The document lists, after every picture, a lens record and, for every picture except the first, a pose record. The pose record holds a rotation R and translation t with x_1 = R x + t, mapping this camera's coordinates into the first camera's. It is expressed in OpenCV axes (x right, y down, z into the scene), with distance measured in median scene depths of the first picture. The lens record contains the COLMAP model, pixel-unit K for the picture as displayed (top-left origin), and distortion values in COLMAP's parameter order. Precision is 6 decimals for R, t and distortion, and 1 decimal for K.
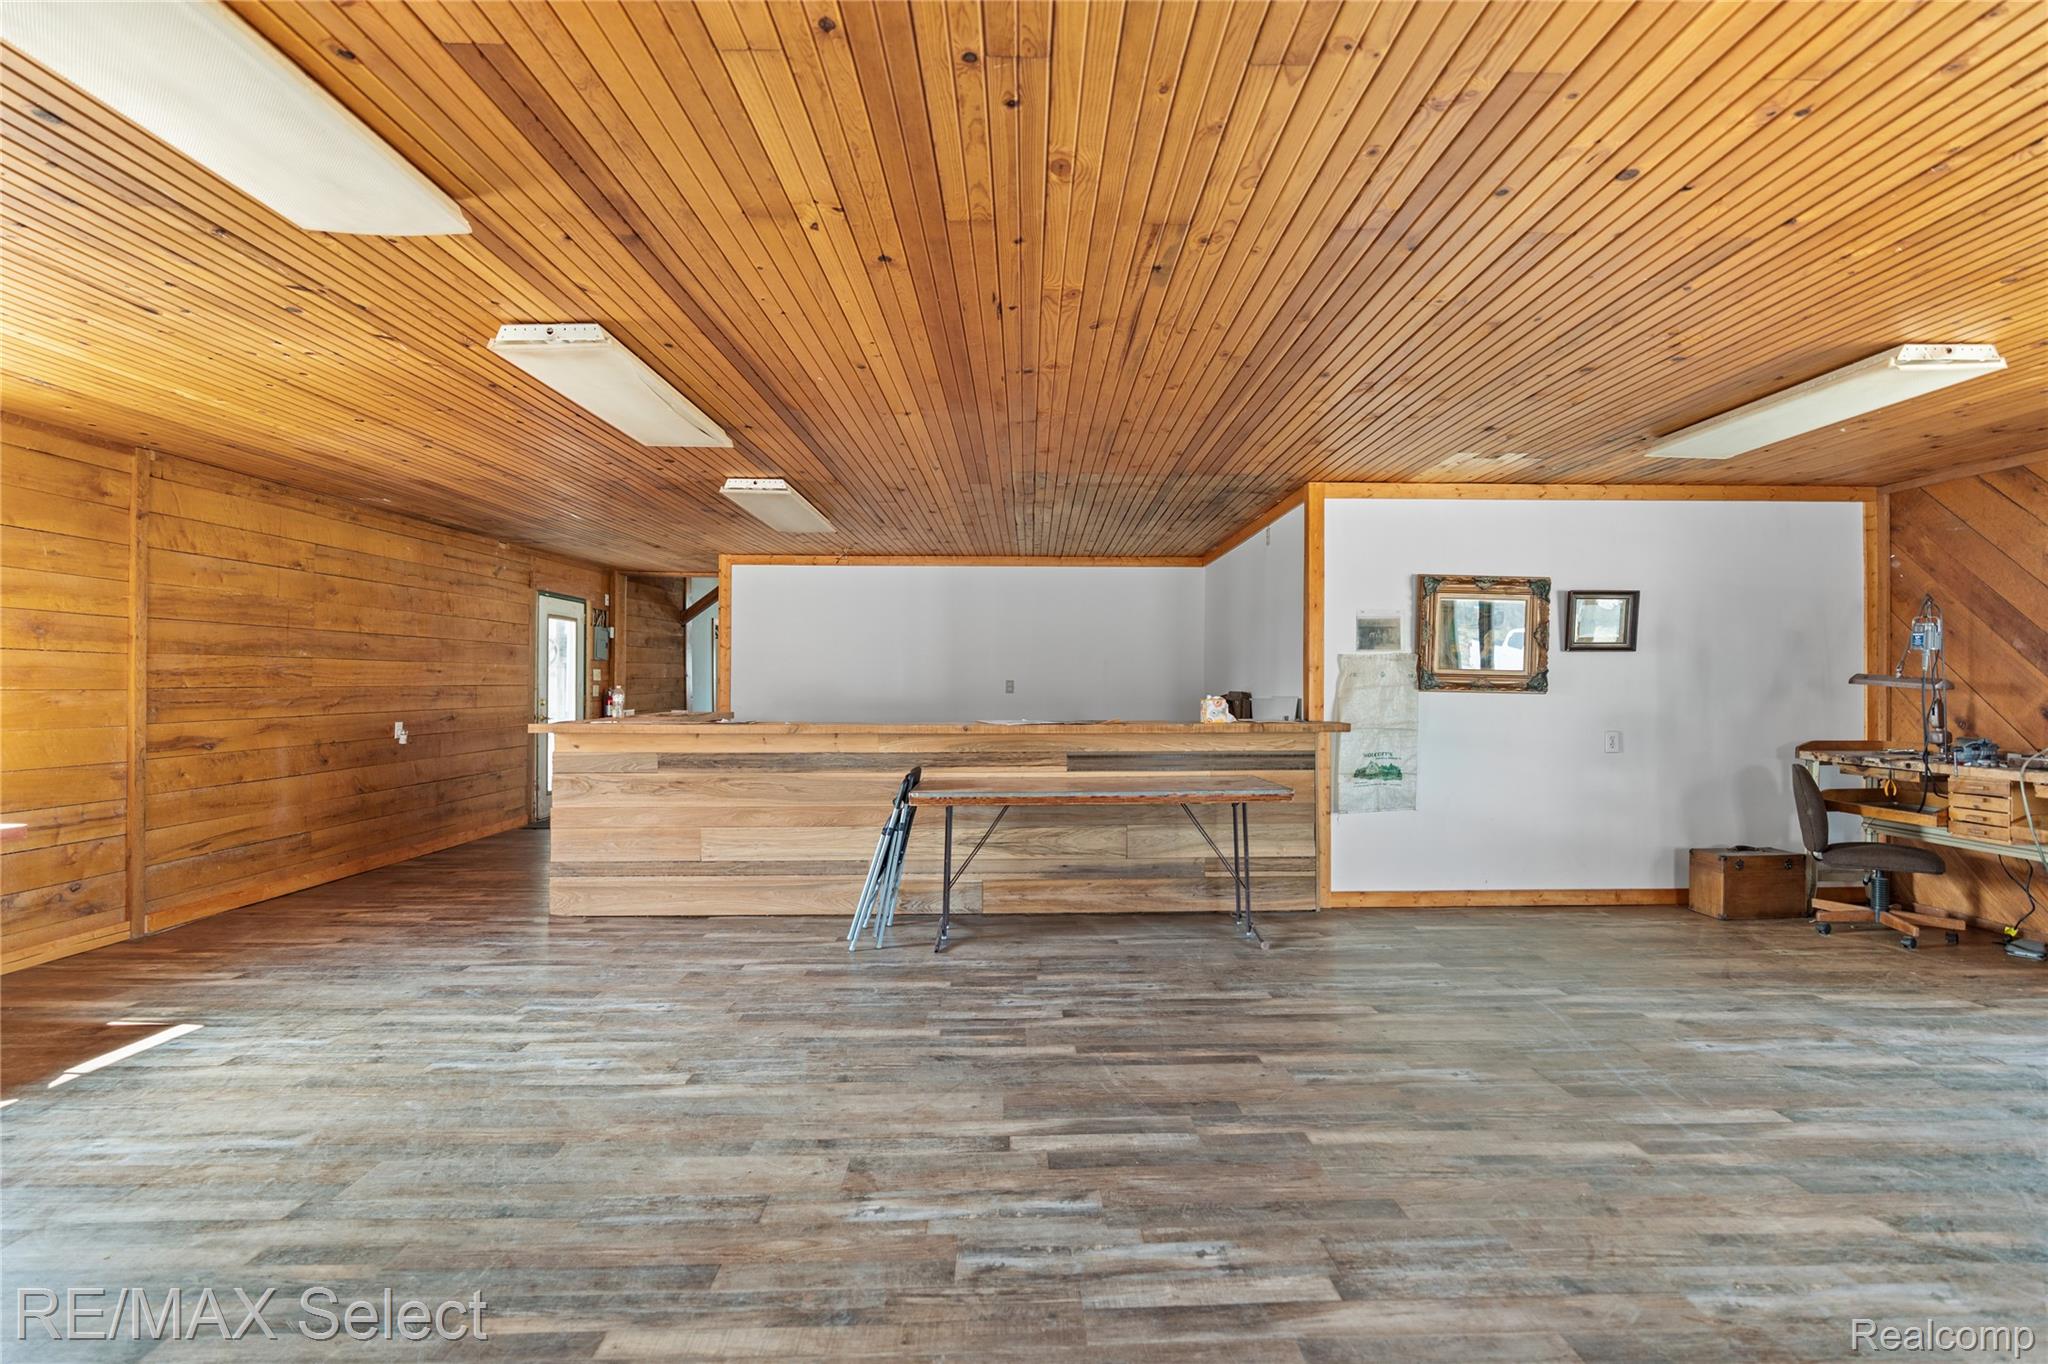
lens RADIAL K [[920.1, 0, 1036.4], [0, 920.1, 683.2], [0, 0, 1]] dist [-0.009475, 0.002948]
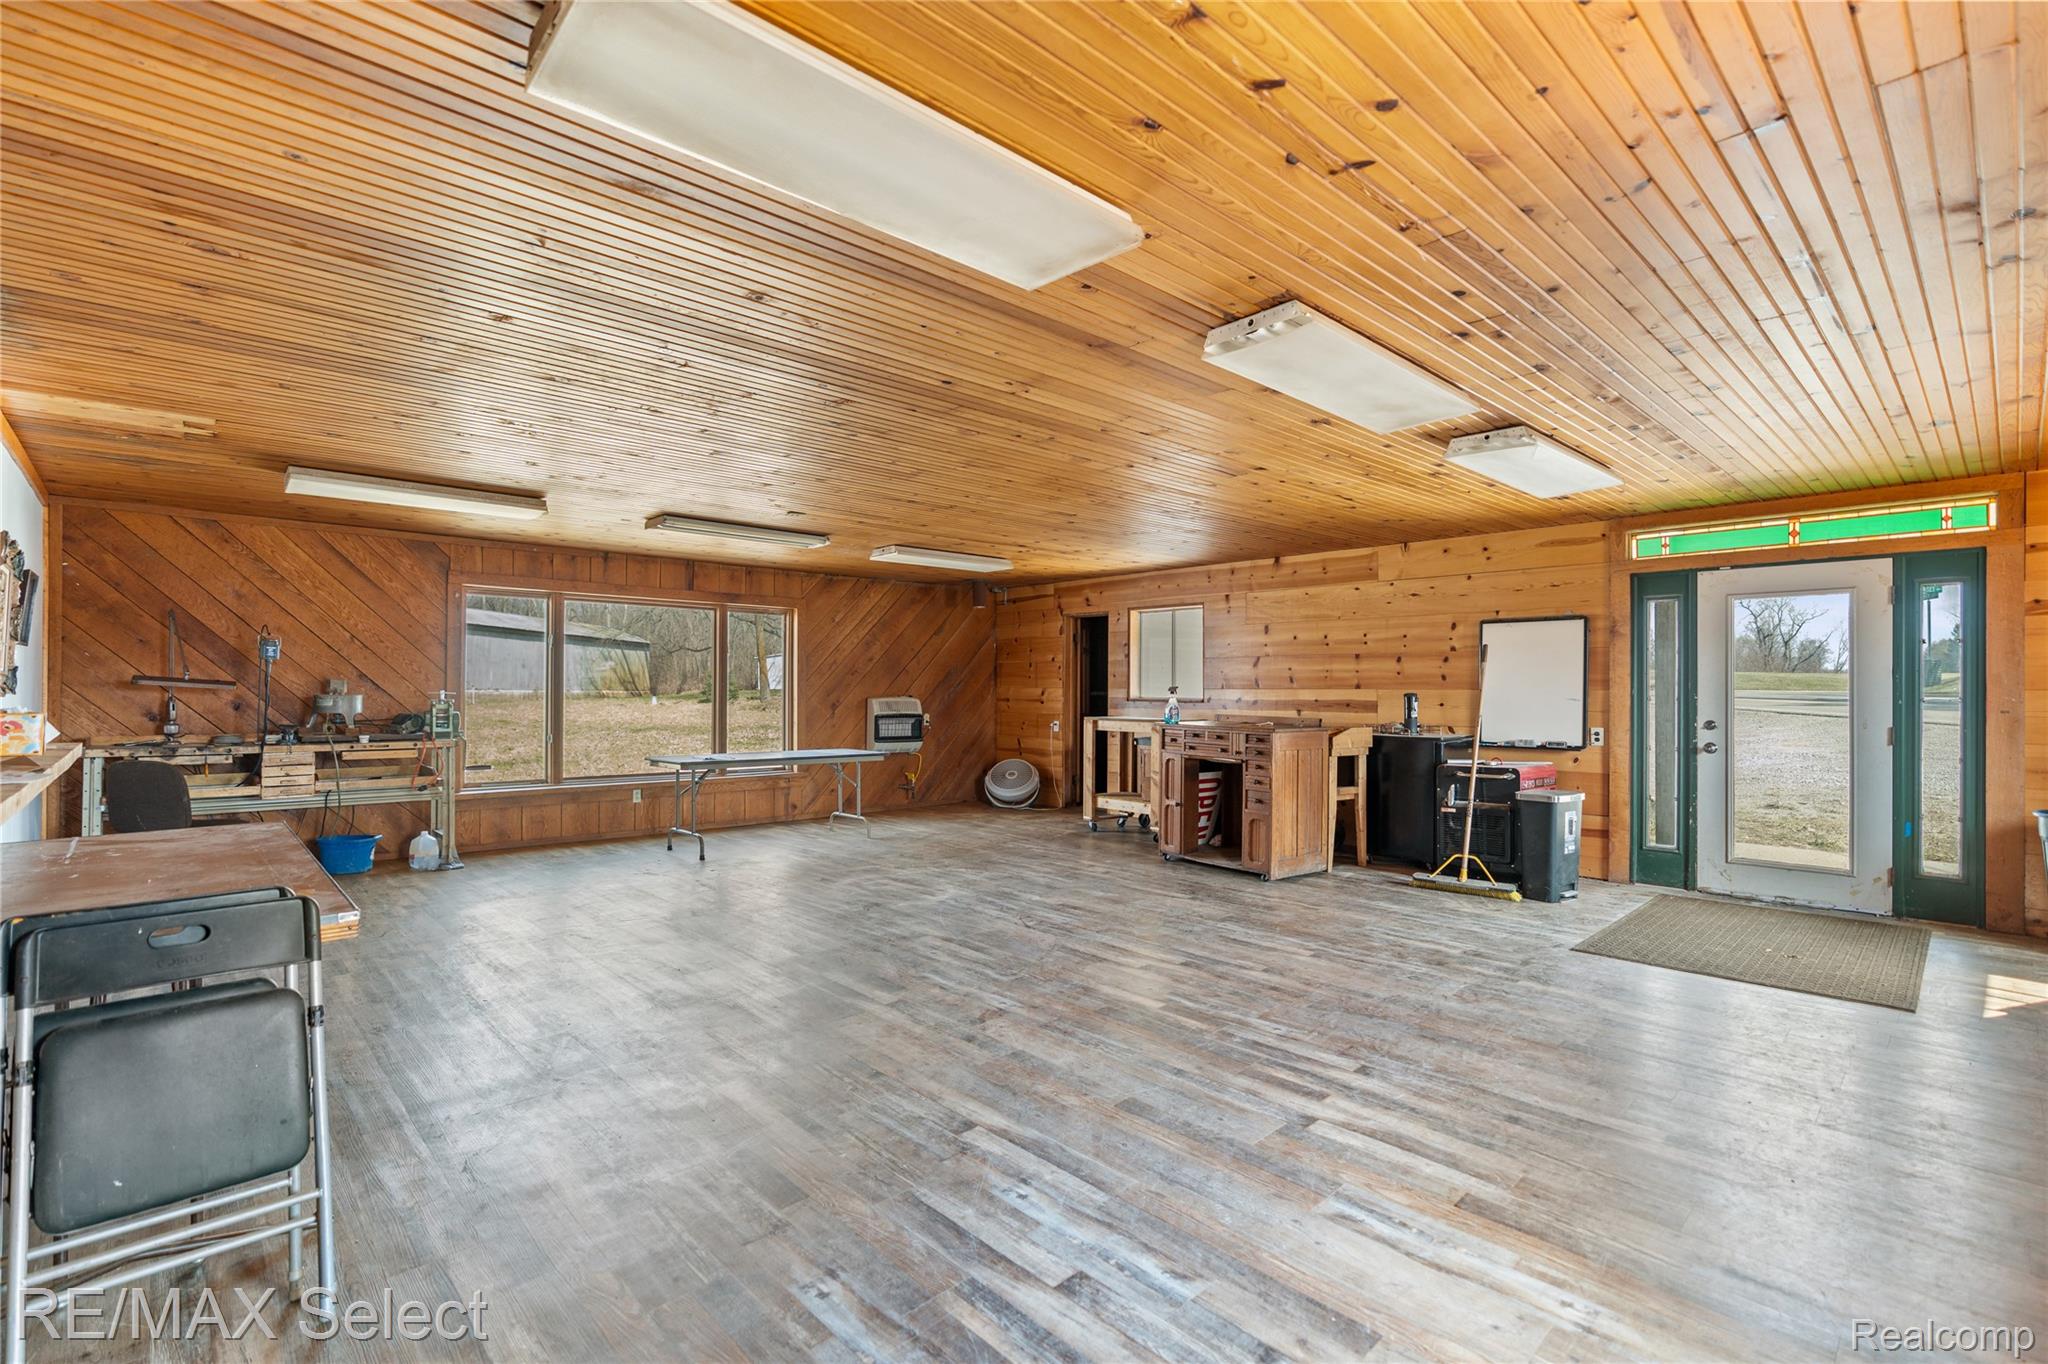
lens RADIAL K [[920.1, 0, 1025.1], [0, 920.1, 682.9], [0, 0, 1]] dist [-0.009475, 0.002948]
pose [[-0.662606, -0.000049, 0.748968, -1.286364], [-0.010035, 0.999911, -0.008813, -0.003806], [-0.748901, -0.013355, -0.662548, 1.837845]]
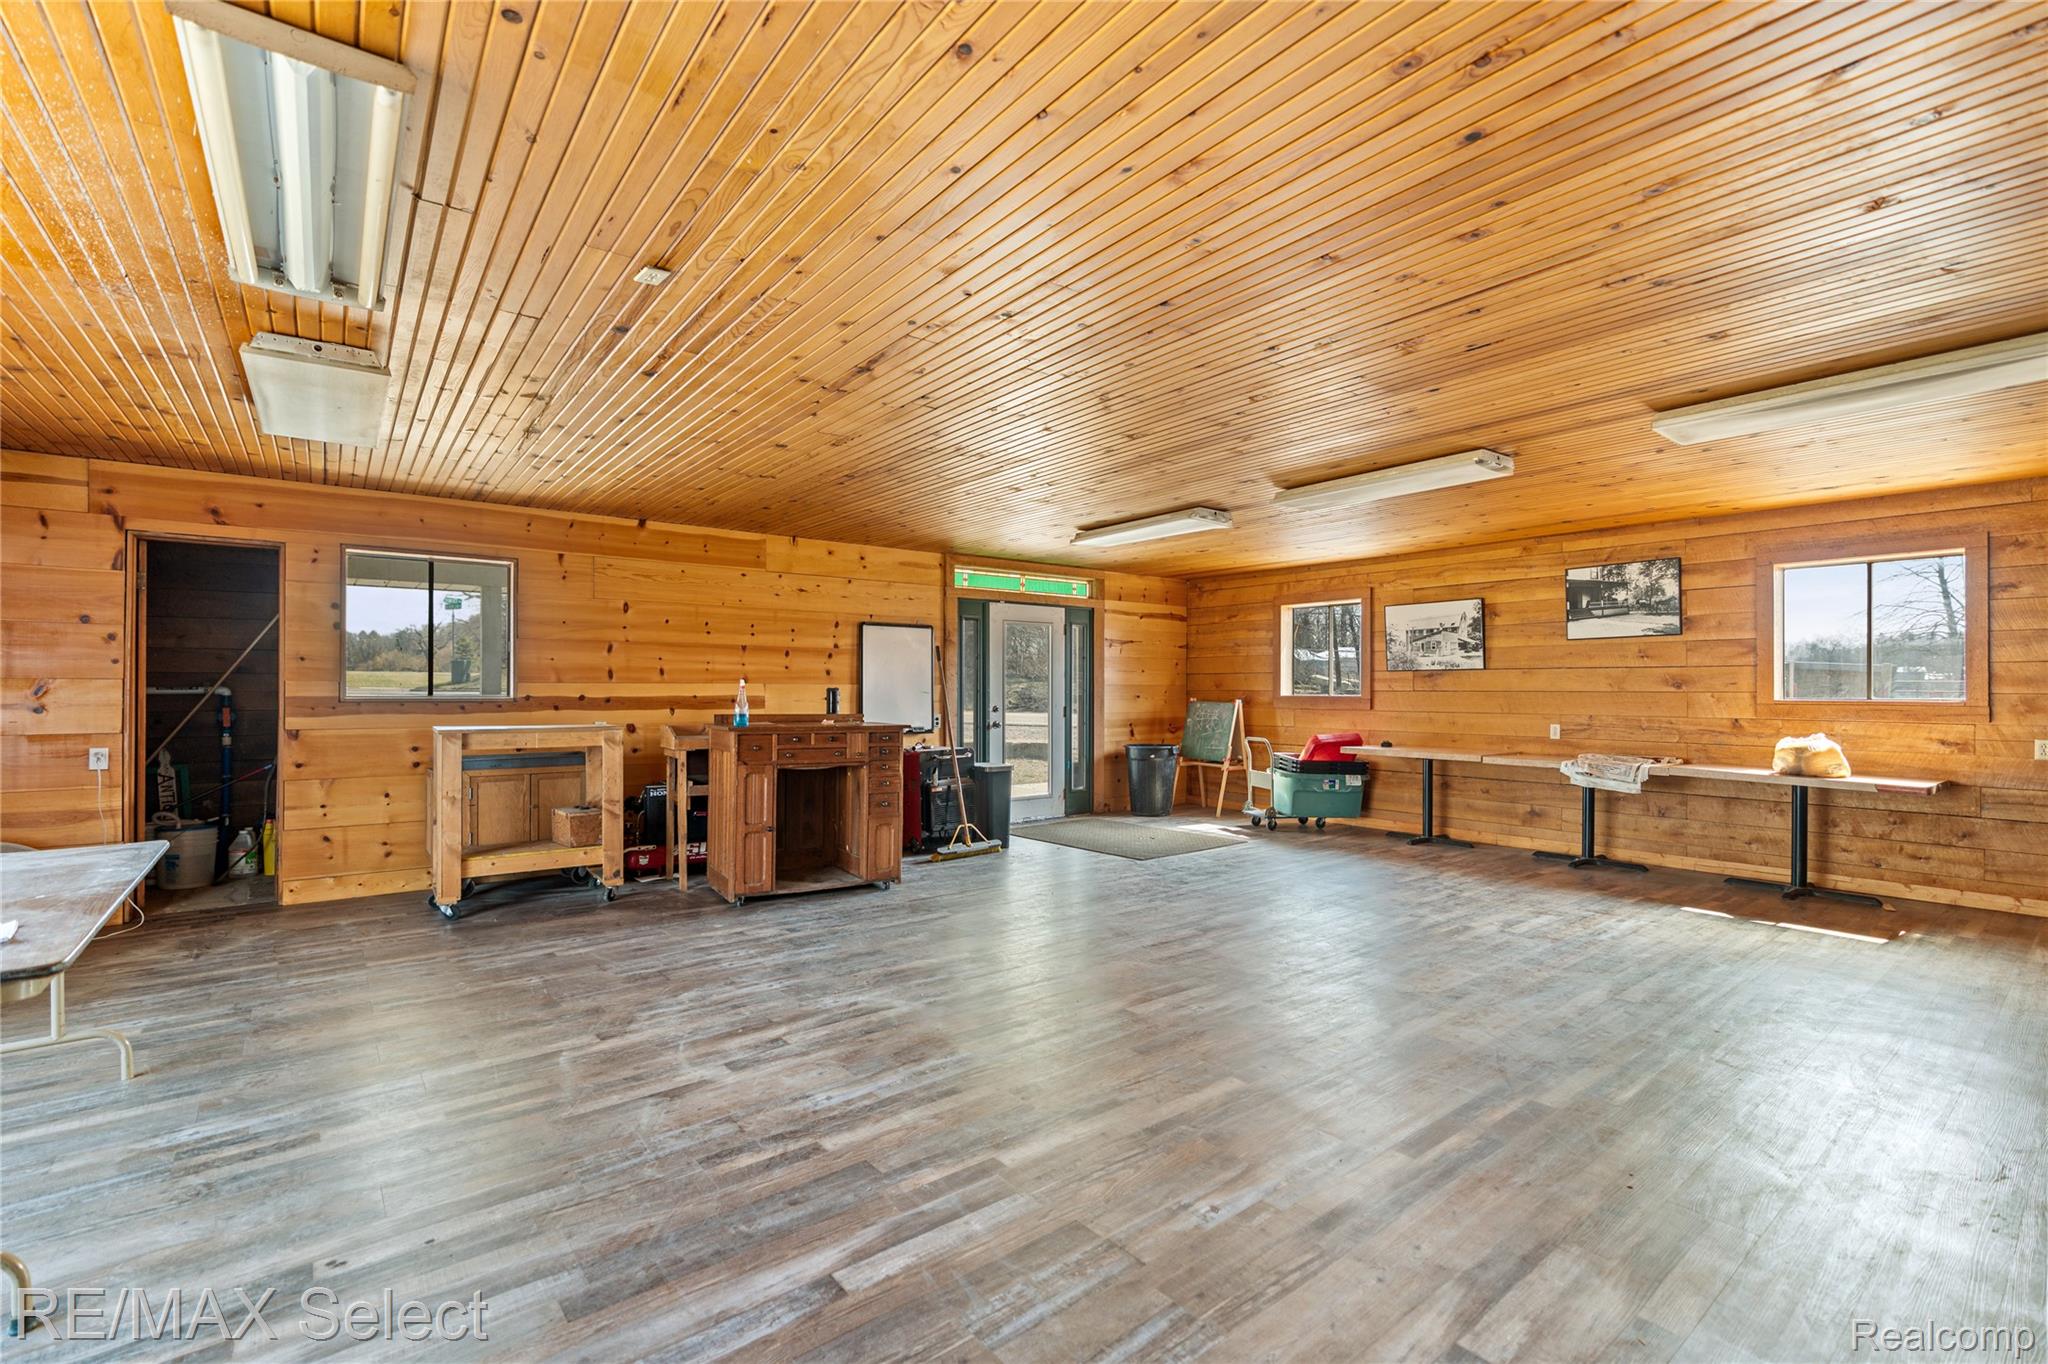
lens RADIAL K [[920.1, 0, 1035.8], [0, 920.1, 690.0], [0, 0, 1]] dist [-0.009475, 0.002948]
pose [[-0.796974, -0.004576, -0.603996, 1.208780], [-0.001118, 0.999981, -0.006100, 0.015049], [0.604013, -0.004186, -0.796964, 1.782708]]
